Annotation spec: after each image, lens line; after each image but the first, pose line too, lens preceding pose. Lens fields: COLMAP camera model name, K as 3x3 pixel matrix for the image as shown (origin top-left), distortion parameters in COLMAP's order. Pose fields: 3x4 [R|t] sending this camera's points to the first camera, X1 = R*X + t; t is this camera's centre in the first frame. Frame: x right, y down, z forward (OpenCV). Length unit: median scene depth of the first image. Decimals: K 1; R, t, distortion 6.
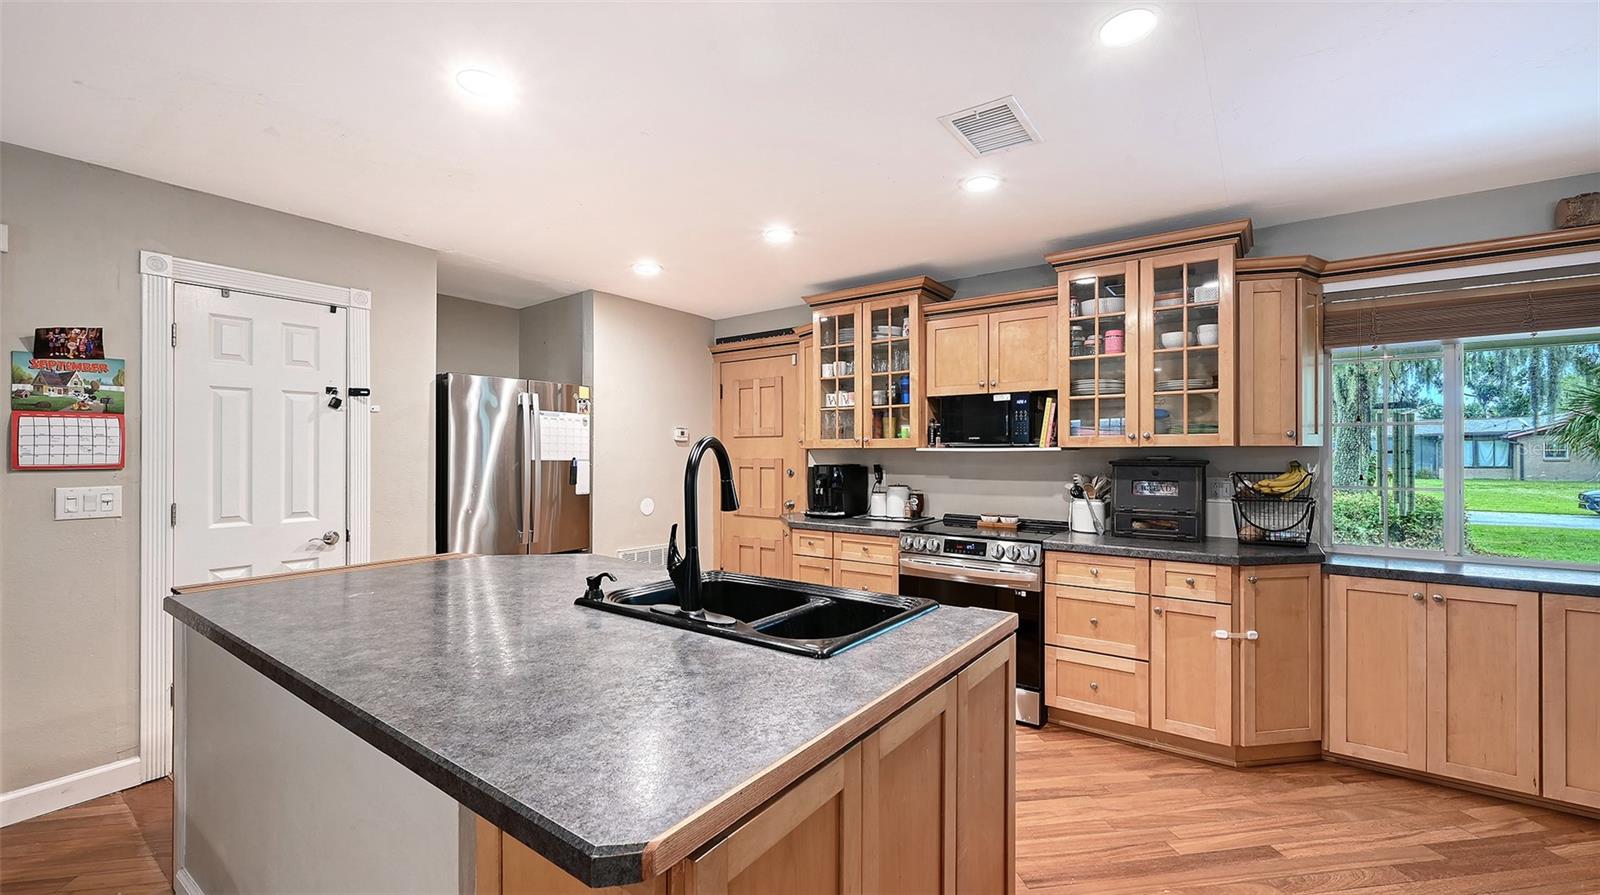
lens RADIAL K [[655.0, 0, 804.8], [0, 655.0, 452.3], [0, 0, 1]] dist [-0.001021, 0.004846]
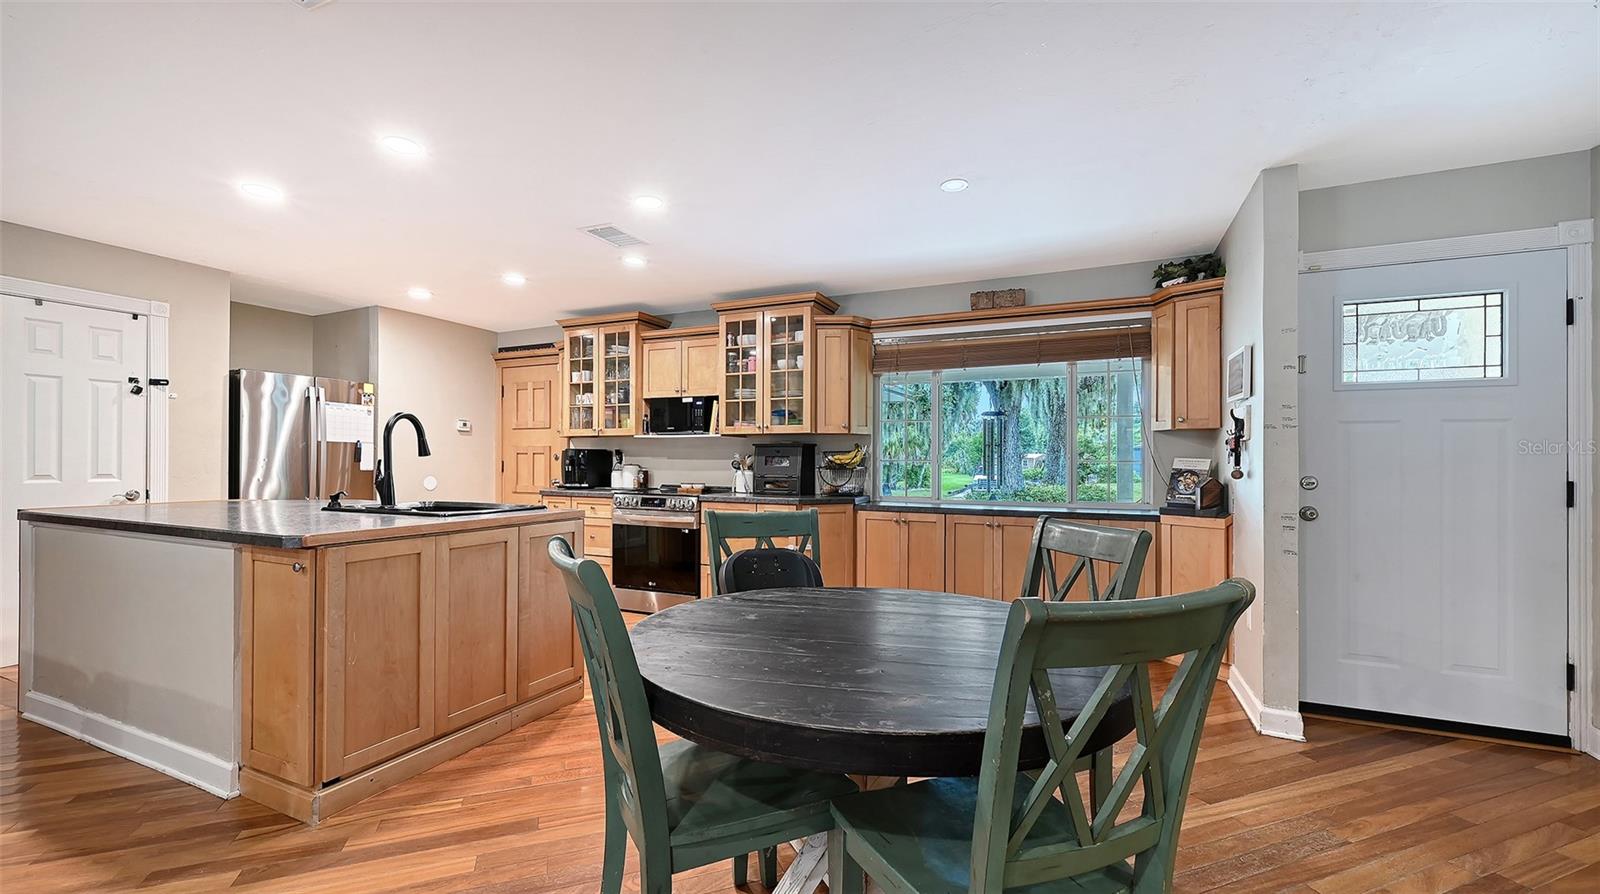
lens RADIAL K [[652.8, 0, 800.5], [0, 652.8, 460.9], [0, 0, 1]] dist [0.010172, 0.000397]
pose [[0.980075, 0.005636, 0.198547, 0.261779], [-0.006157, 0.999979, 0.002008, 0.046086], [-0.198531, -0.003190, 0.980089, -0.456961]]
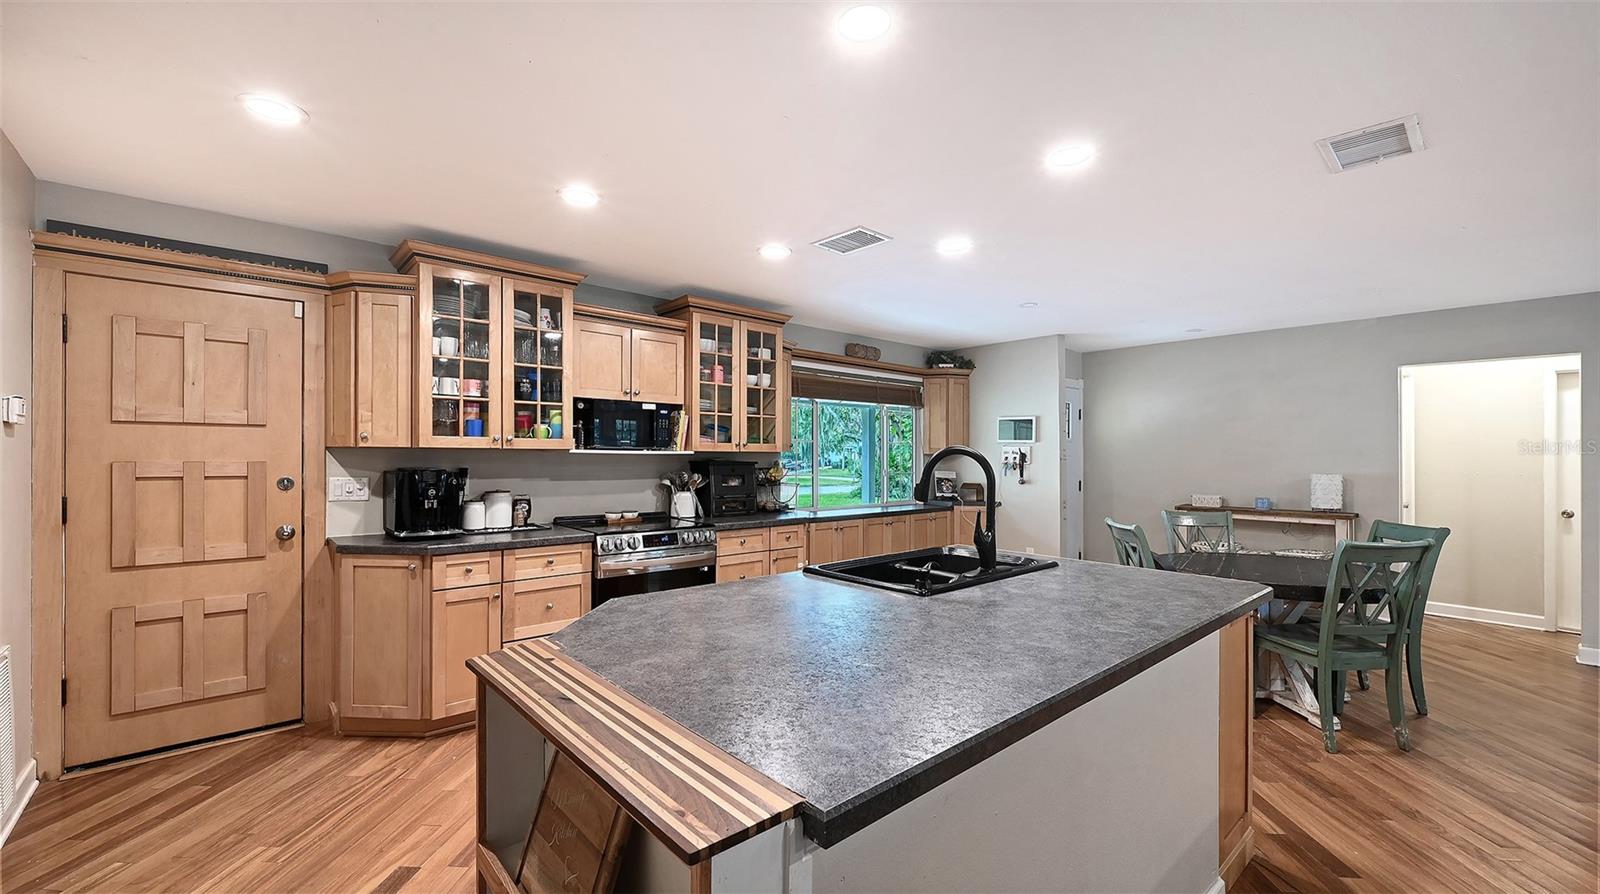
lens RADIAL K [[627.6, 0, 796.2], [0, 627.6, 455.5], [0, 0, 1]] dist [-0.001295, -0.000491]
pose [[0.218430, 0.001421, 0.975852, -0.710237], [-0.009012, 0.999959, 0.000561, -0.001401], [-0.975811, -0.008917, 0.218434, 0.516144]]
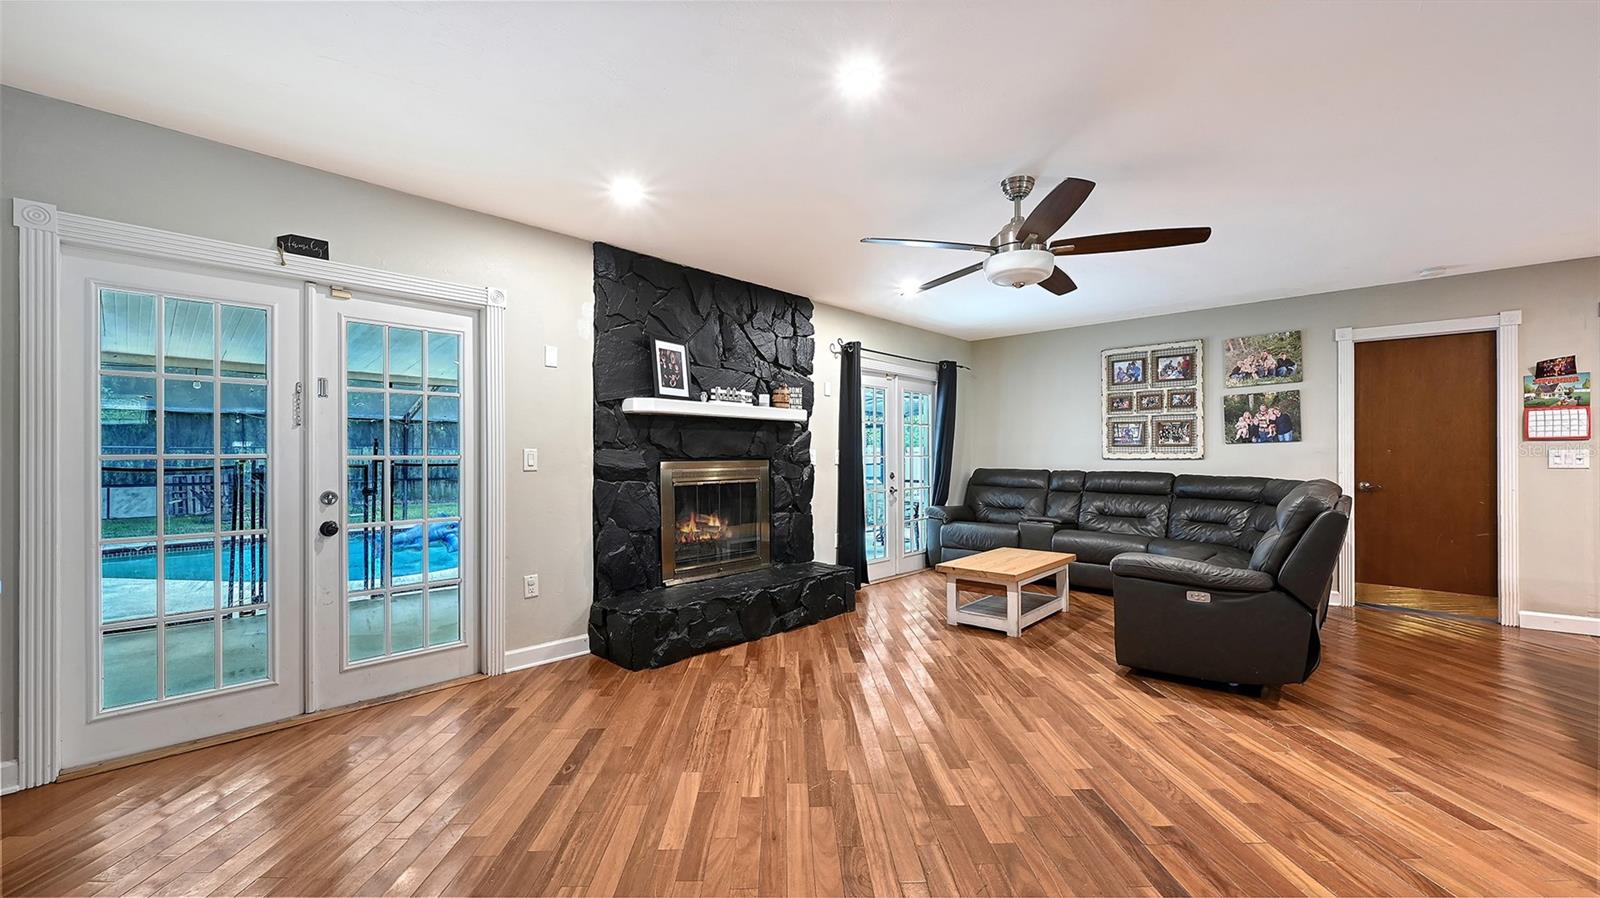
lens RADIAL K [[632.1, 0, 787.0], [0, 632.1, 452.3], [0, 0, 1]] dist [-0.001814, -0.000205]
pose [[-0.134526, -0.005900, -0.990892, 0.565706], [0.003288, 0.999974, -0.006400, 0.044539], [0.990905, -0.004119, -0.134503, -0.553784]]
